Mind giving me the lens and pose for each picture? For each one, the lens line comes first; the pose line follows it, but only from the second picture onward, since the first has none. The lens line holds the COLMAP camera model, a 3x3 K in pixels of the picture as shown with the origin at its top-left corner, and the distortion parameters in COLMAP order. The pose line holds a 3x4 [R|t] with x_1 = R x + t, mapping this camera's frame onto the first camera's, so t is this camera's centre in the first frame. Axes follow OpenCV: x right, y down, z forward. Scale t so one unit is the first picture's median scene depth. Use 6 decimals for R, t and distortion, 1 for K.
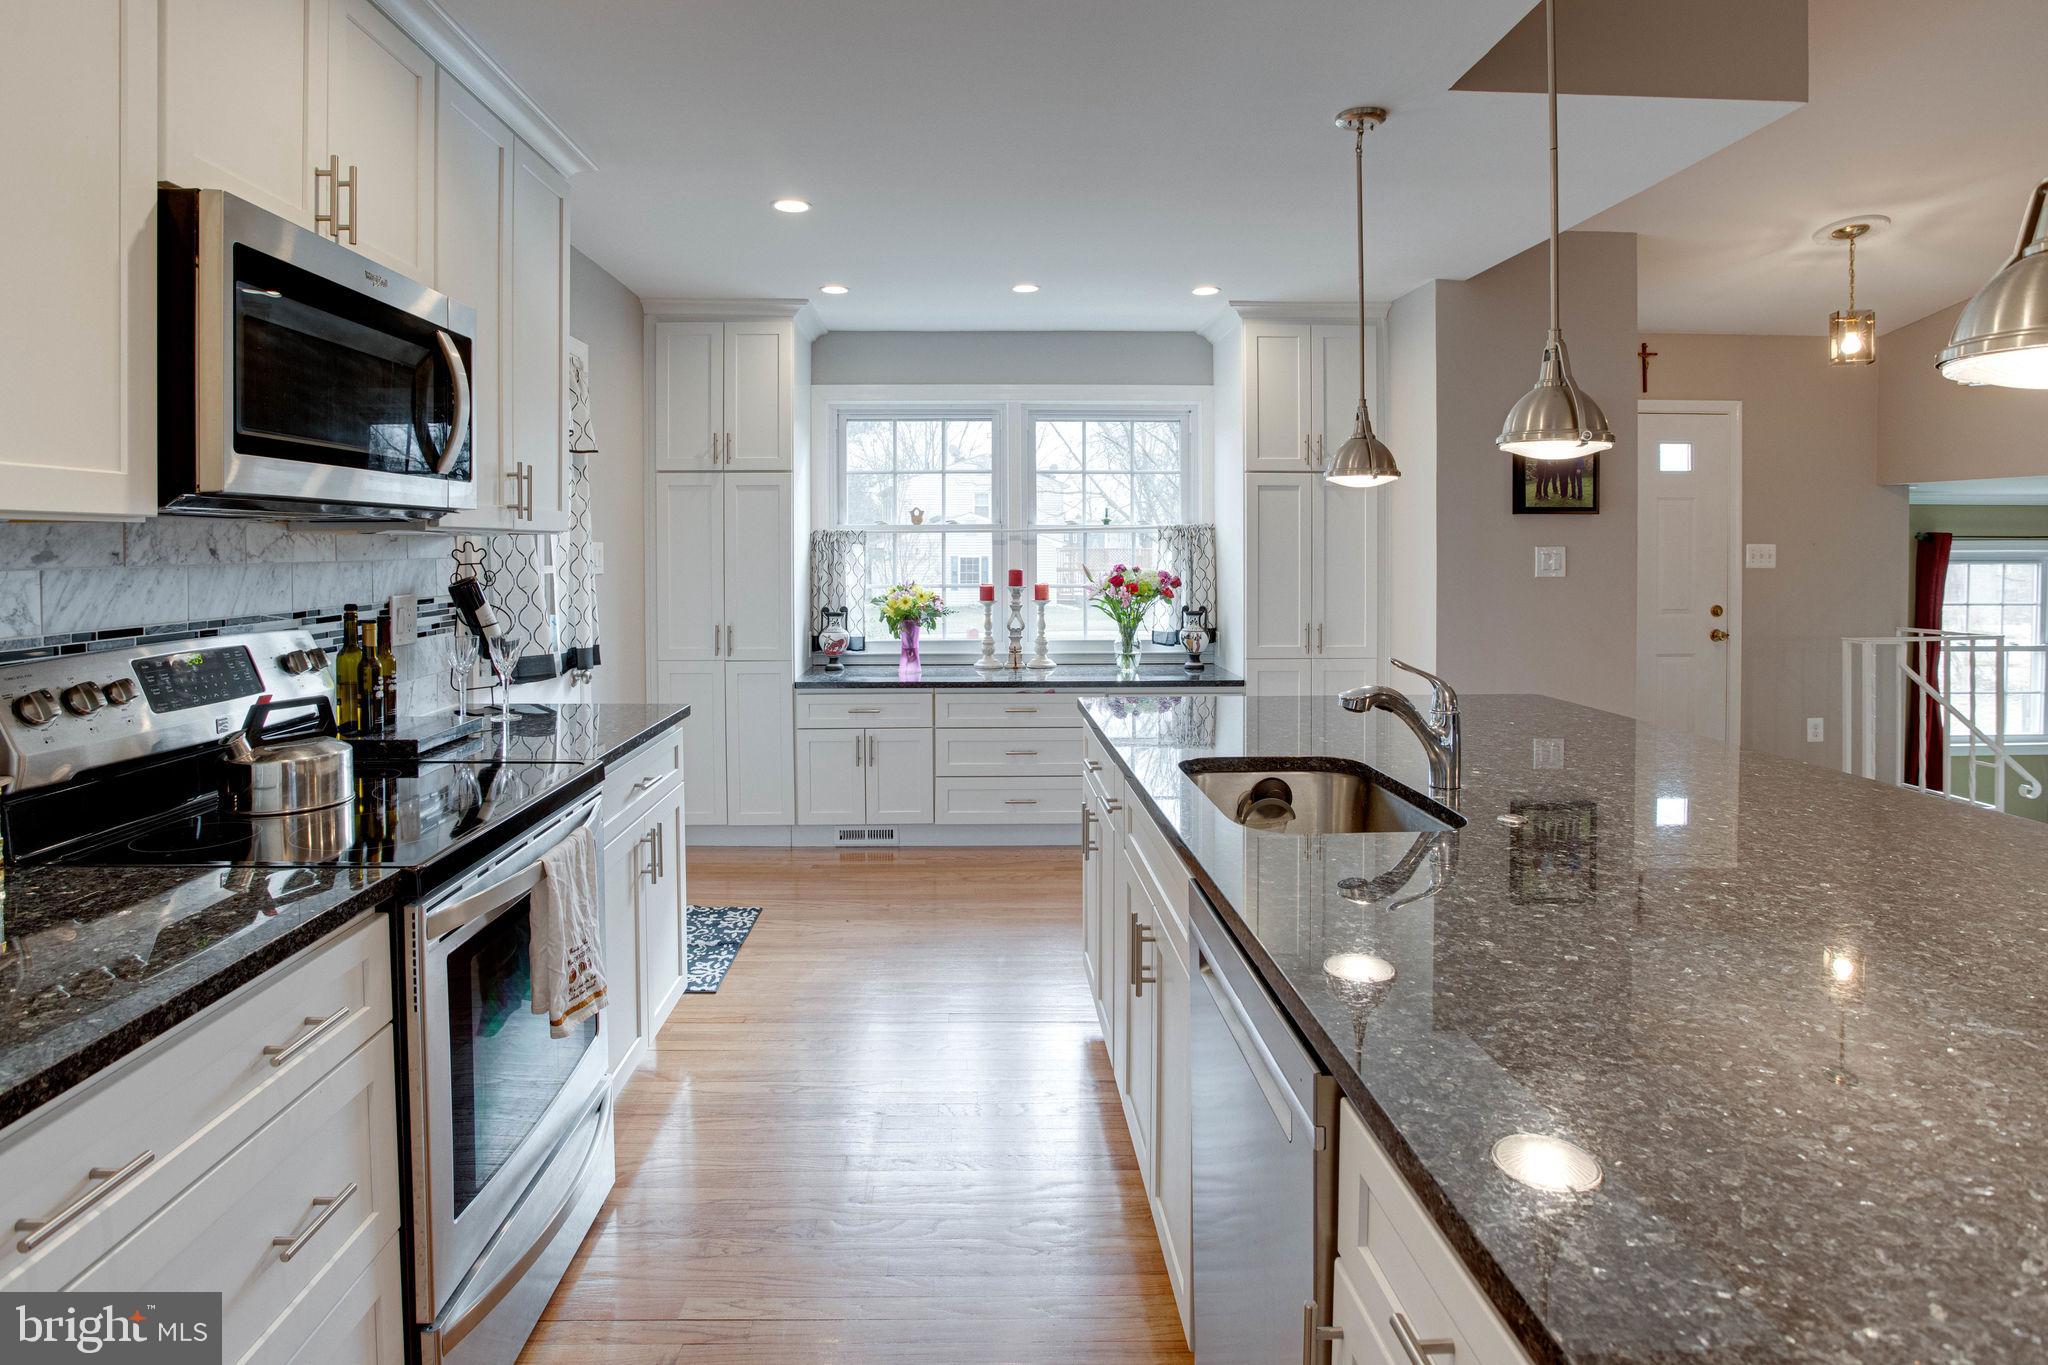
lens RADIAL K [[1085.5, 0, 1023.6], [0, 1085.5, 557.6], [0, 0, 1]] dist [-0.045757, 0.000466]
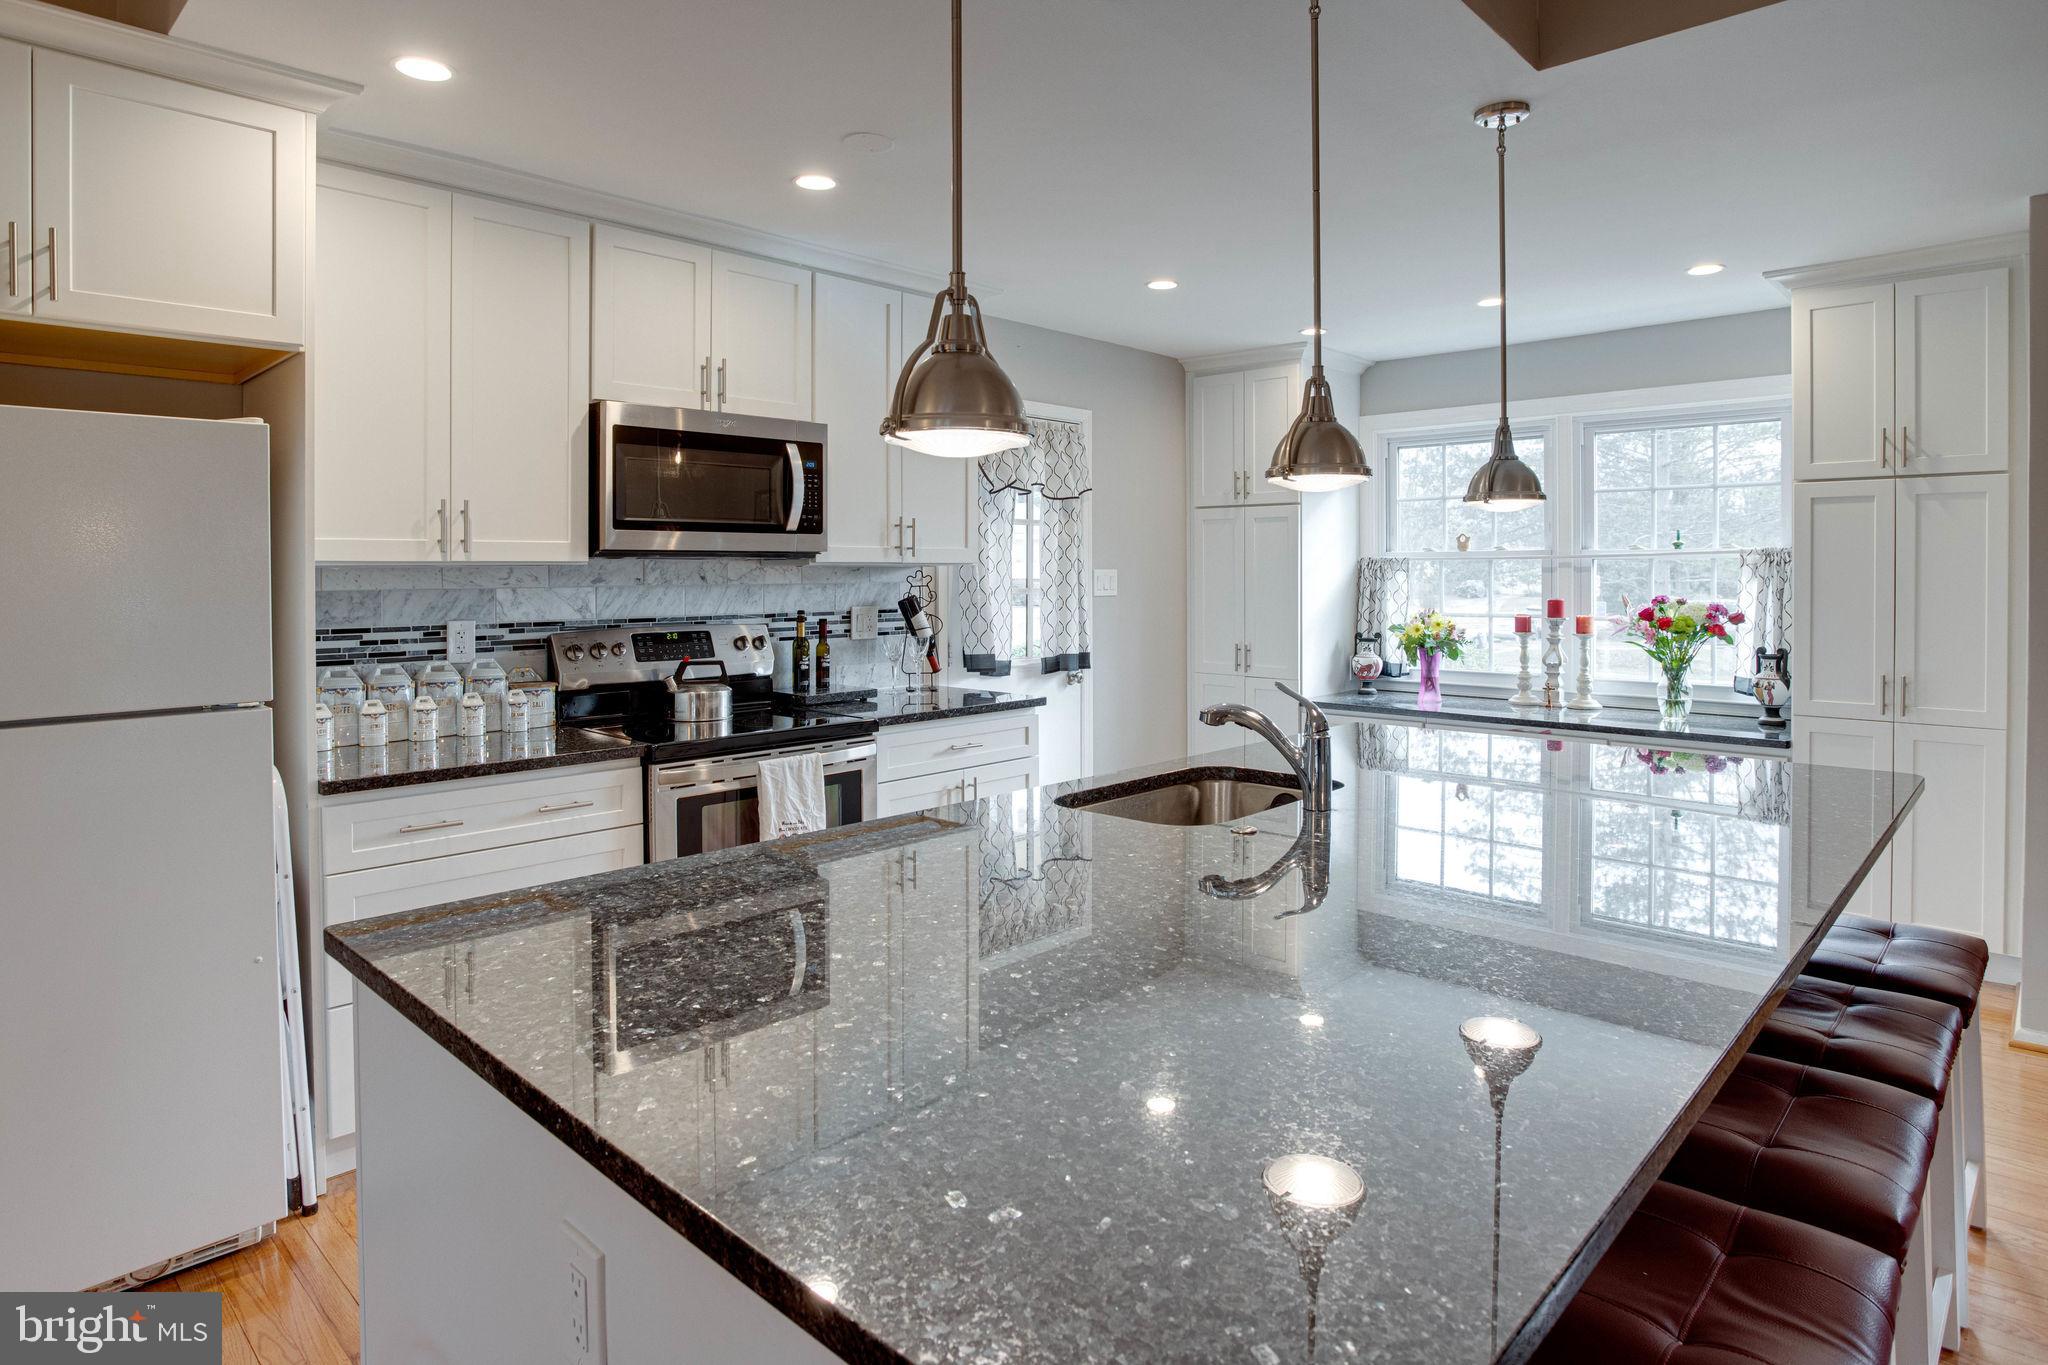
lens RADIAL K [[1160.8, 0, 1027.7], [0, 1160.8, 603.6], [0, 0, 1]] dist [-0.012619, 0.001497]
pose [[0.709131, 0.019372, -0.704811, 0.406621], [-0.006993, 0.999767, 0.020444, -0.002490], [0.705042, -0.009569, 0.709101, -0.004242]]
